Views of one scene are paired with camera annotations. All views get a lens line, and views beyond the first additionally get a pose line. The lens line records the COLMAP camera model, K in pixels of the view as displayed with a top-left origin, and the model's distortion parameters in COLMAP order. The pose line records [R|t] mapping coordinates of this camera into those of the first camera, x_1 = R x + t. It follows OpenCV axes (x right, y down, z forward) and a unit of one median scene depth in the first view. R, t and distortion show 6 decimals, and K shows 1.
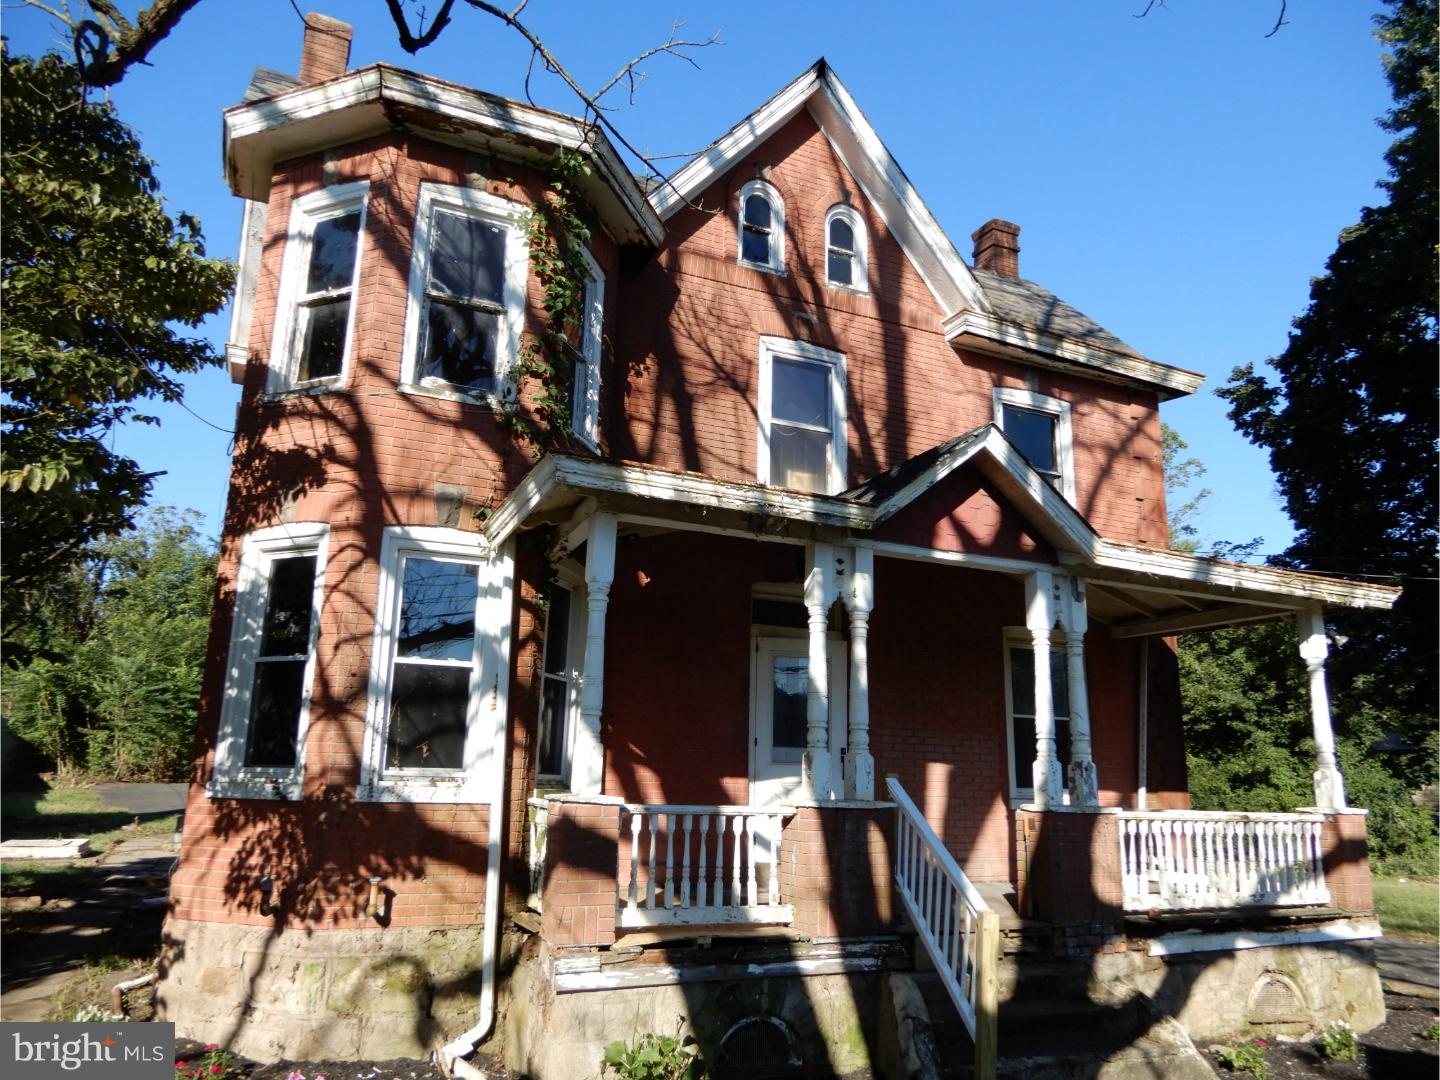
lens RADIAL K [[1023.2, 0, 719.6], [0, 1023.2, 541.5], [0, 0, 1]] dist [0.011931, -0.008775]
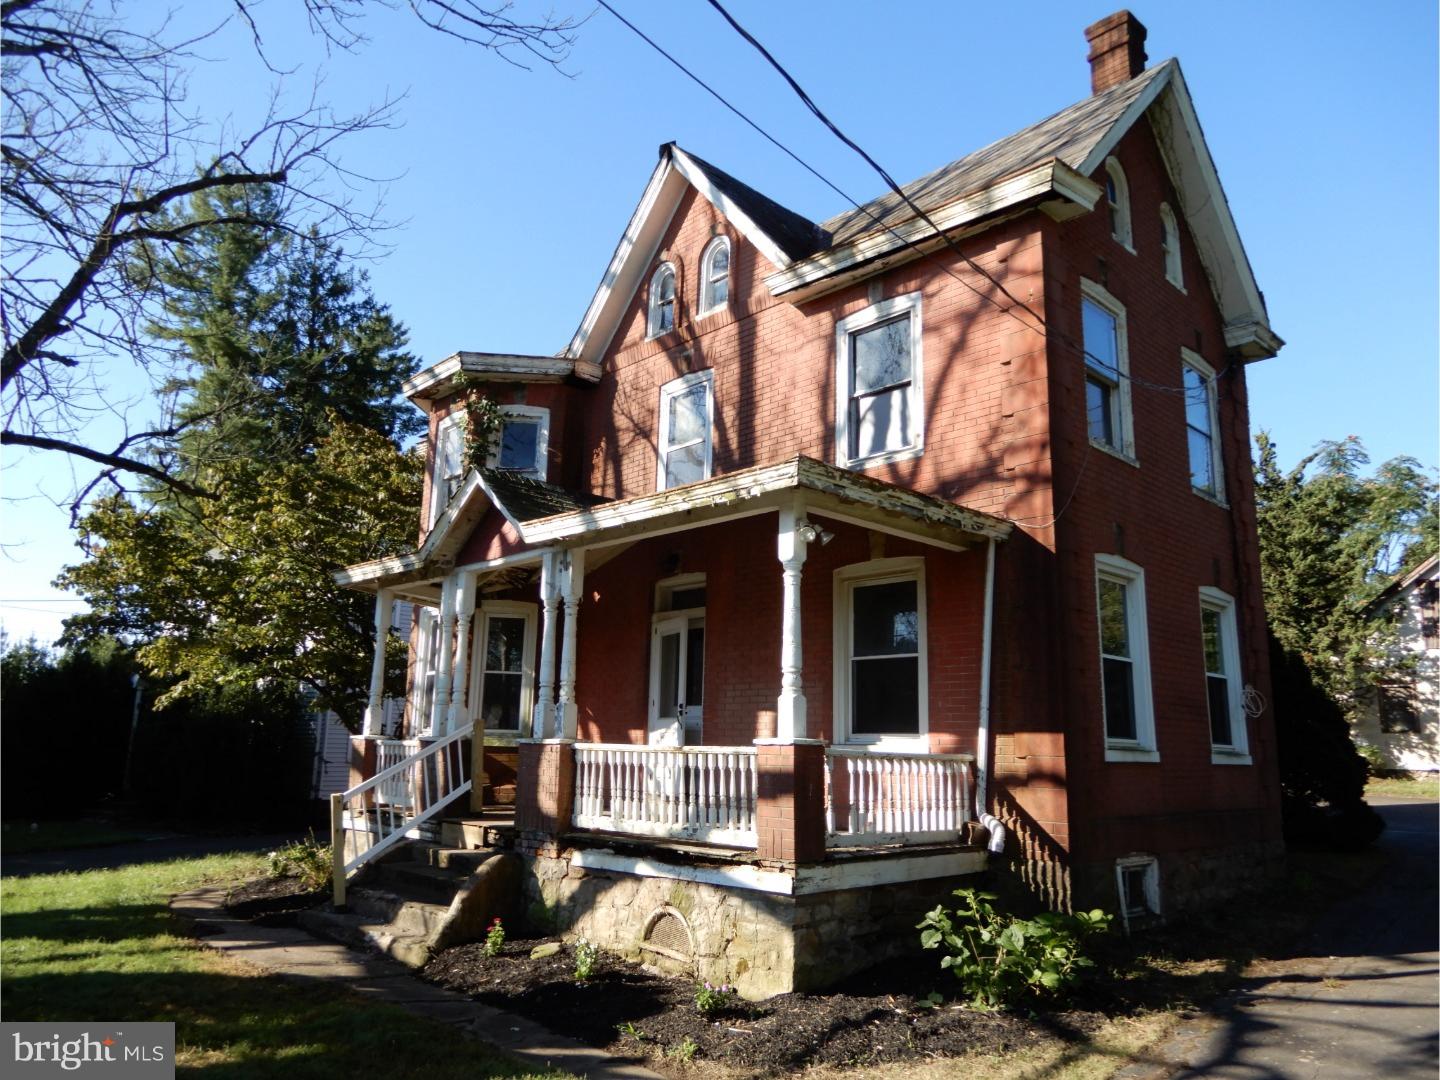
lens RADIAL K [[1019.8, 0, 713.9], [0, 1019.8, 537.0], [0, 0, 1]] dist [-0.001886, 0.003881]
pose [[0.320065, -0.211293, -0.923533, 1.359912], [0.200866, 0.967785, -0.151805, 0.212324], [0.925857, -0.136919, 0.352196, 0.667414]]
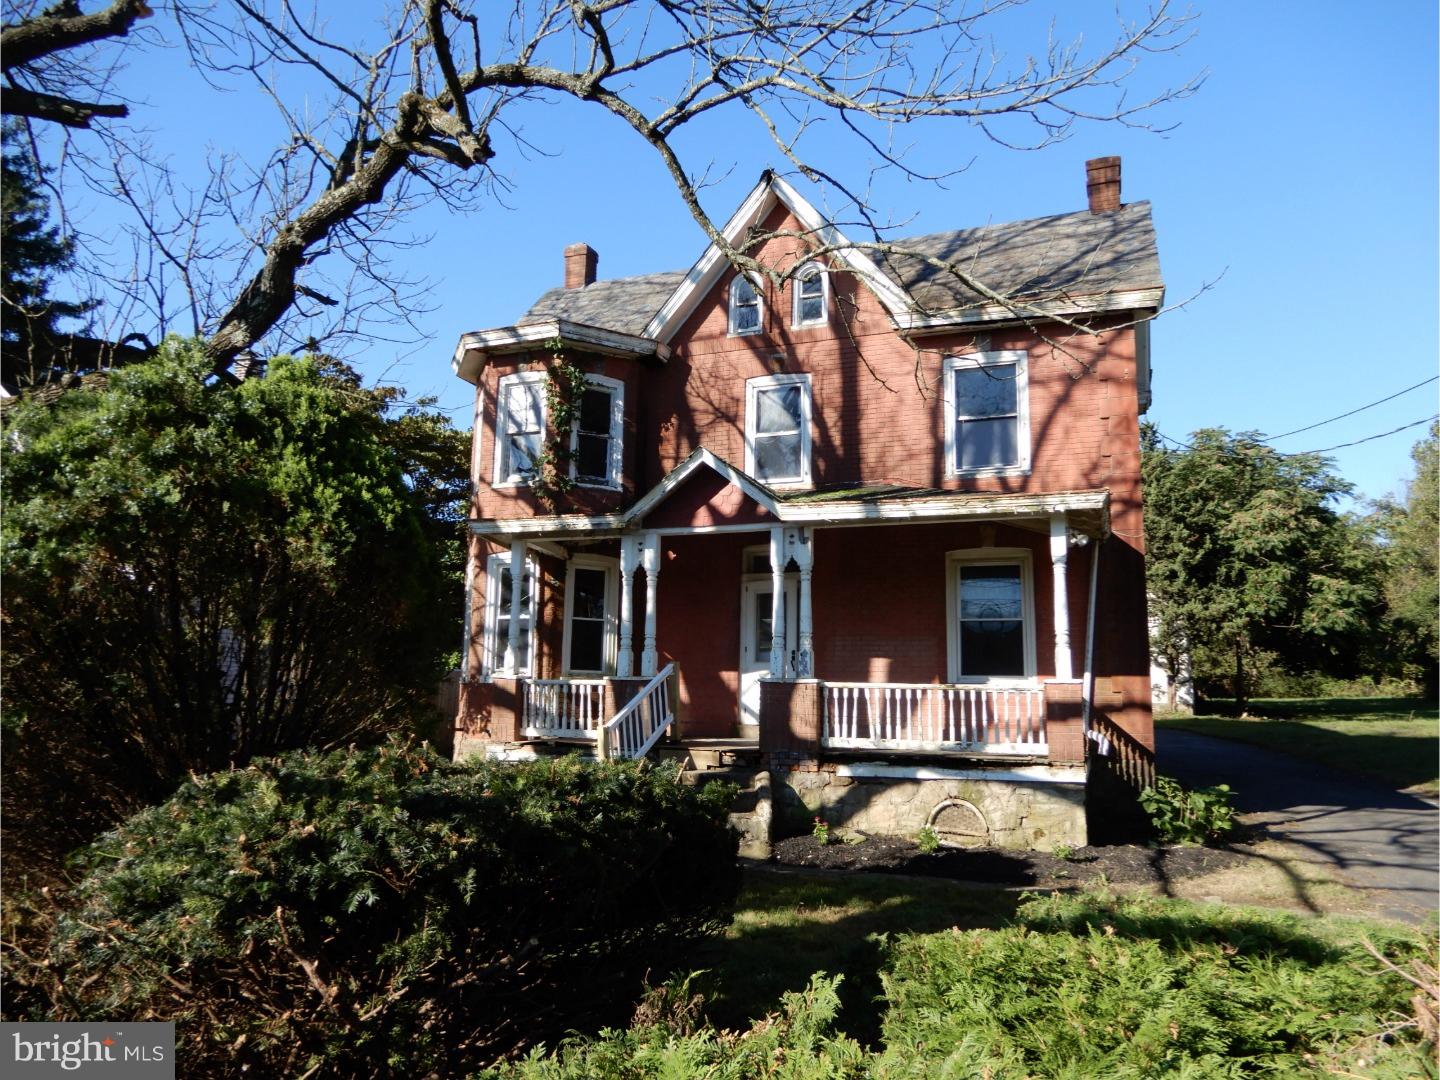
lens RADIAL K [[1019.8, 0, 713.9], [0, 1019.8, 537.0], [0, 0, 1]] dist [-0.001886, 0.003881]
pose [[0.691951, -0.125374, -0.710974, 1.174012], [0.162938, 0.986516, -0.015386, 0.045293], [0.703317, -0.105198, 0.703050, -0.113671]]
